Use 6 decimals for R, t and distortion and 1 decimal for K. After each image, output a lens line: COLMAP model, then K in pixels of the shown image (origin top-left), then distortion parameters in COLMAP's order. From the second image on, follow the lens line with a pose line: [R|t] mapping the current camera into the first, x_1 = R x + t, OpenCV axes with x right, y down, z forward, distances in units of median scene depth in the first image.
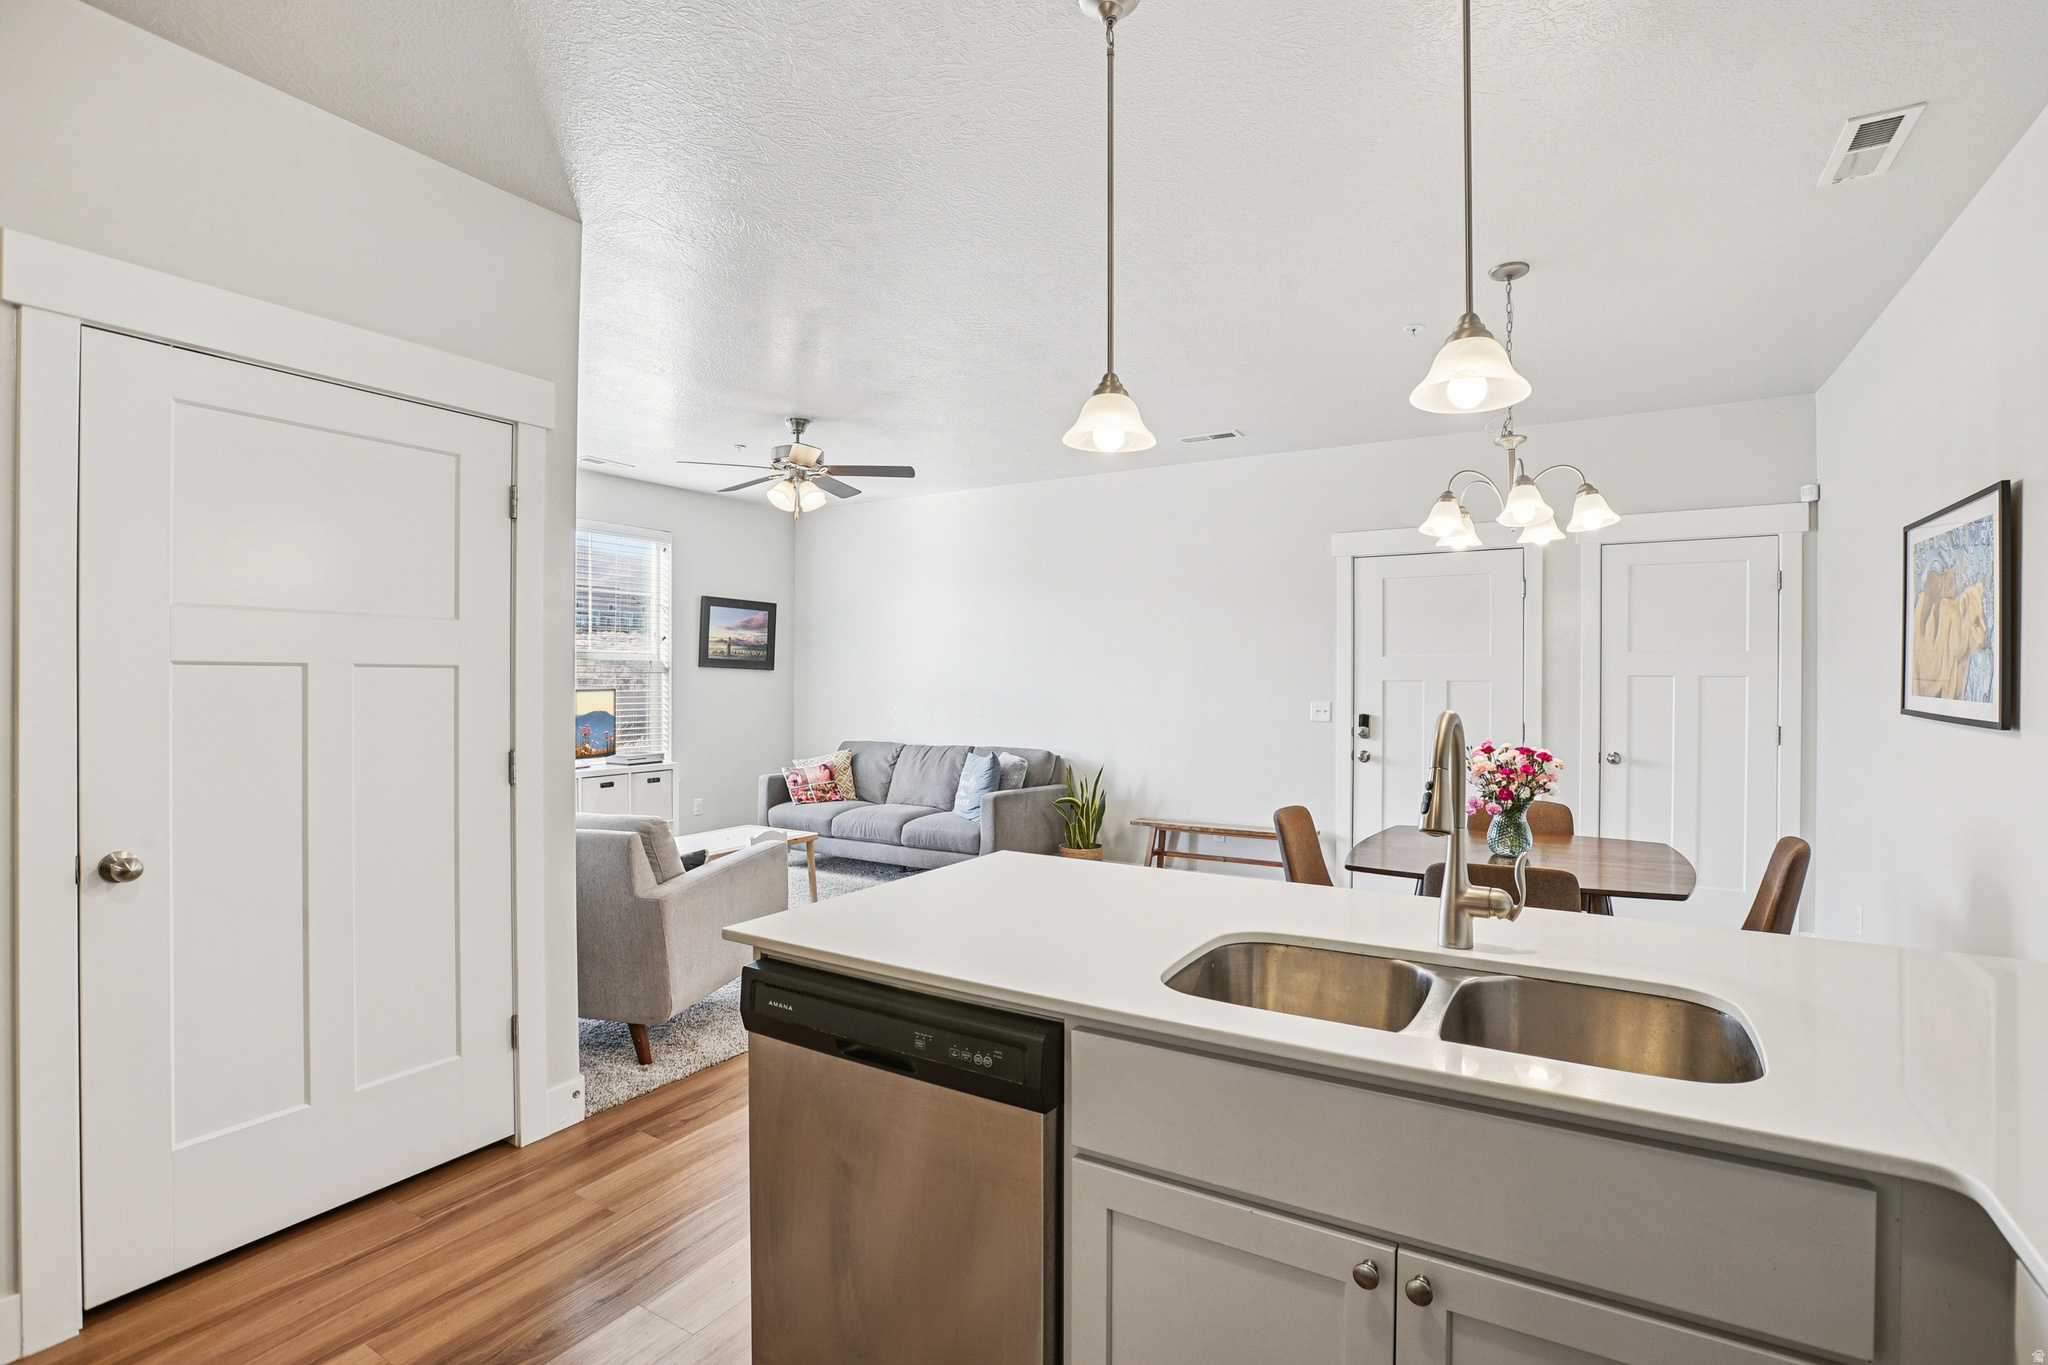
lens RADIAL K [[964.5, 0, 1026.2], [0, 964.5, 692.4], [0, 0, 1]] dist [-0.015997, -0.000032]
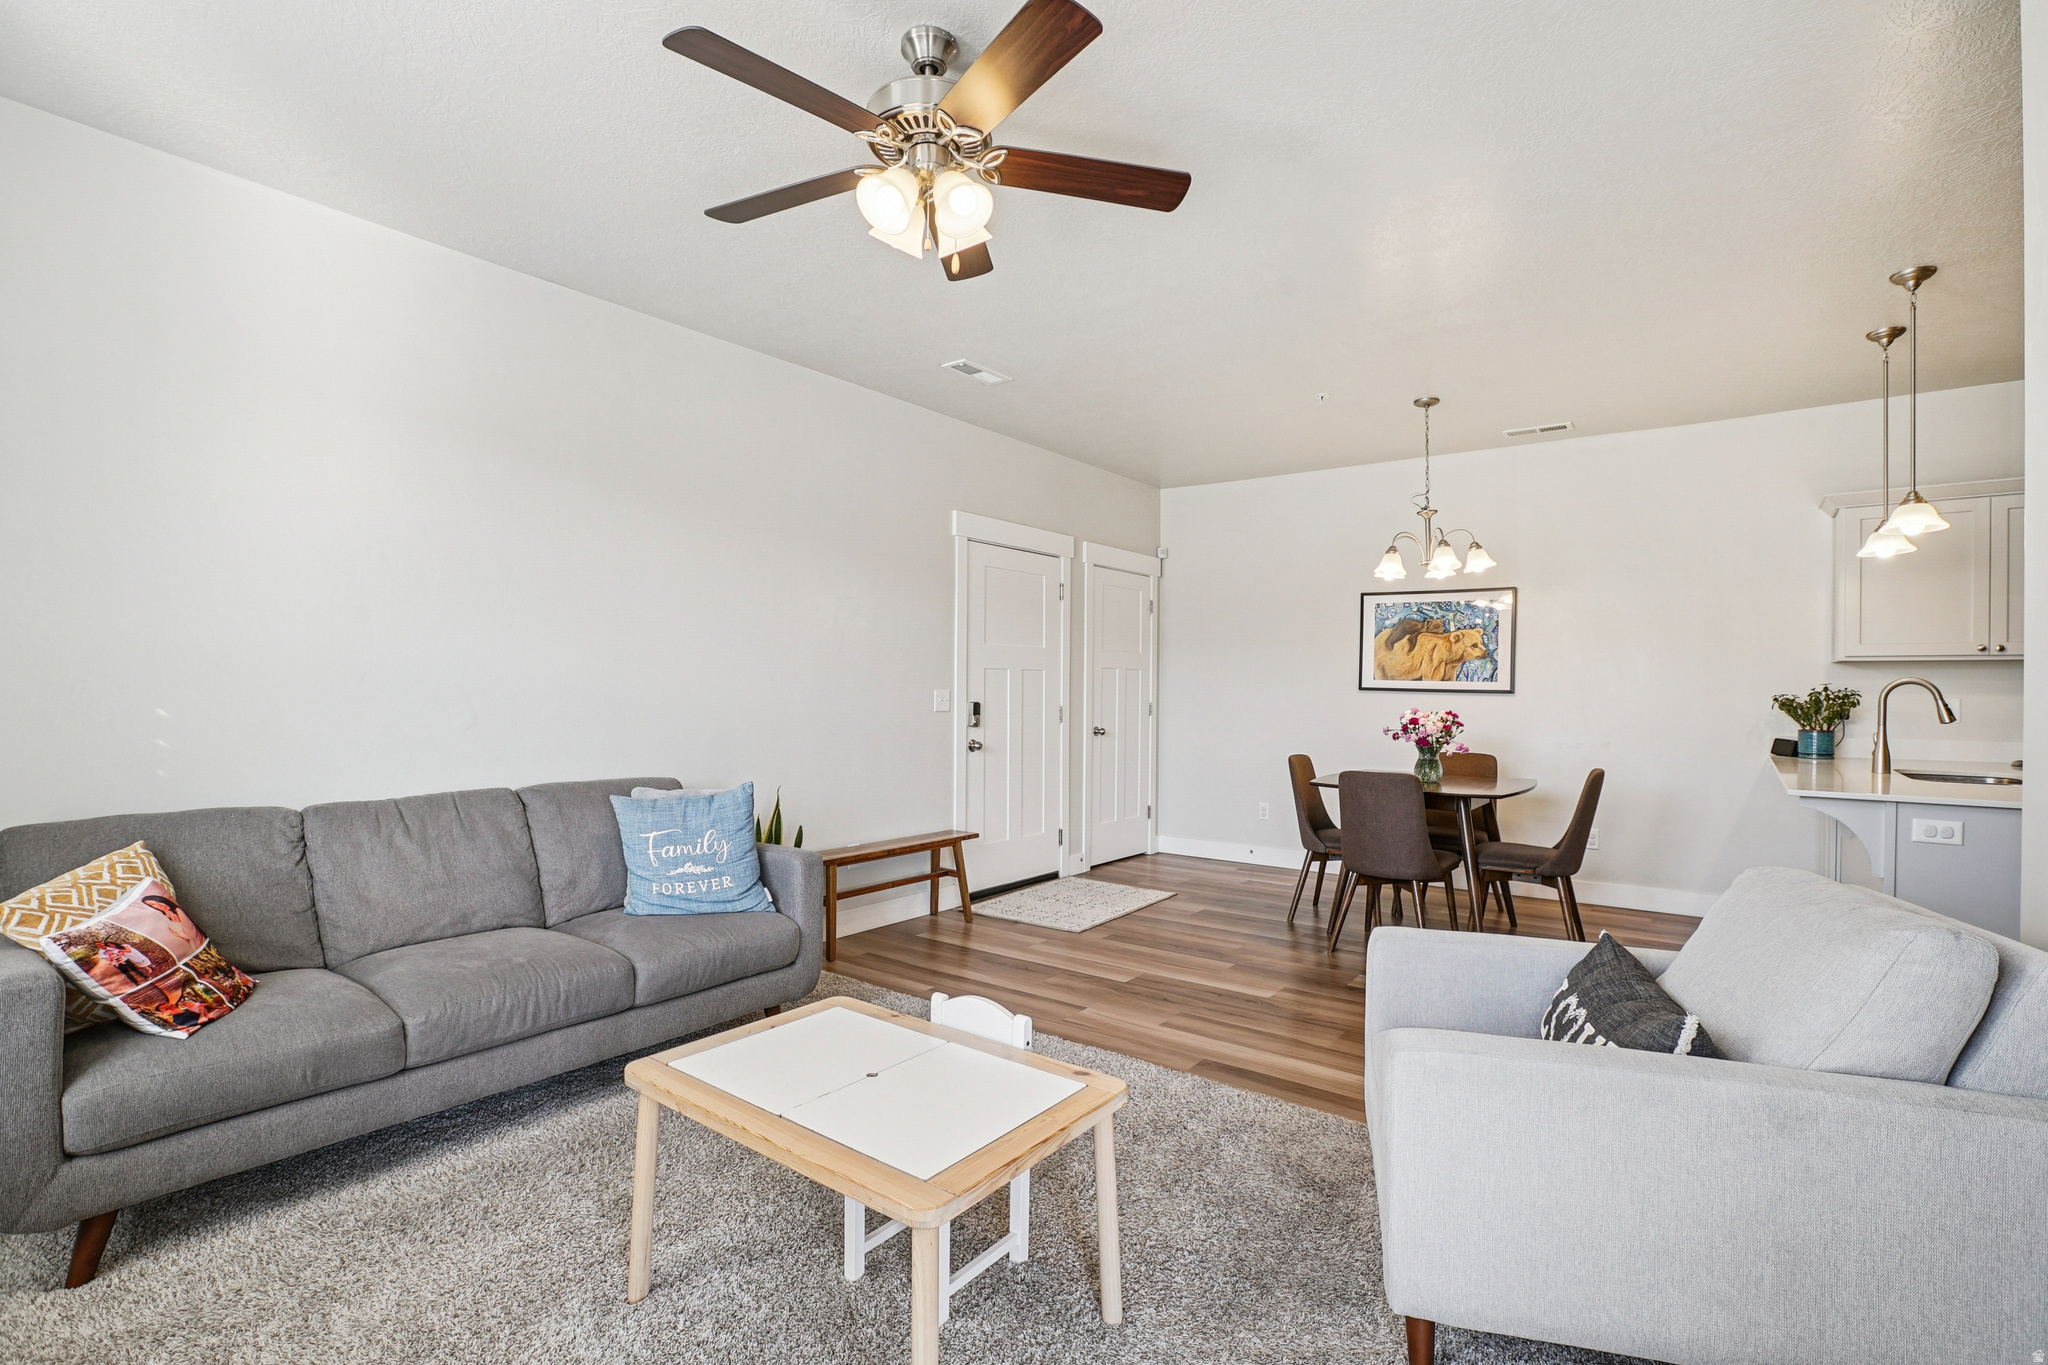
lens RADIAL K [[964.5, 0, 1026.2], [0, 964.5, 692.4], [0, 0, 1]] dist [-0.015997, -0.000032]
pose [[0.116187, -0.010543, 0.993171, -0.625941], [0.004606, 0.999939, 0.010076, 0.002268], [-0.993217, 0.003404, 0.116229, 0.837927]]
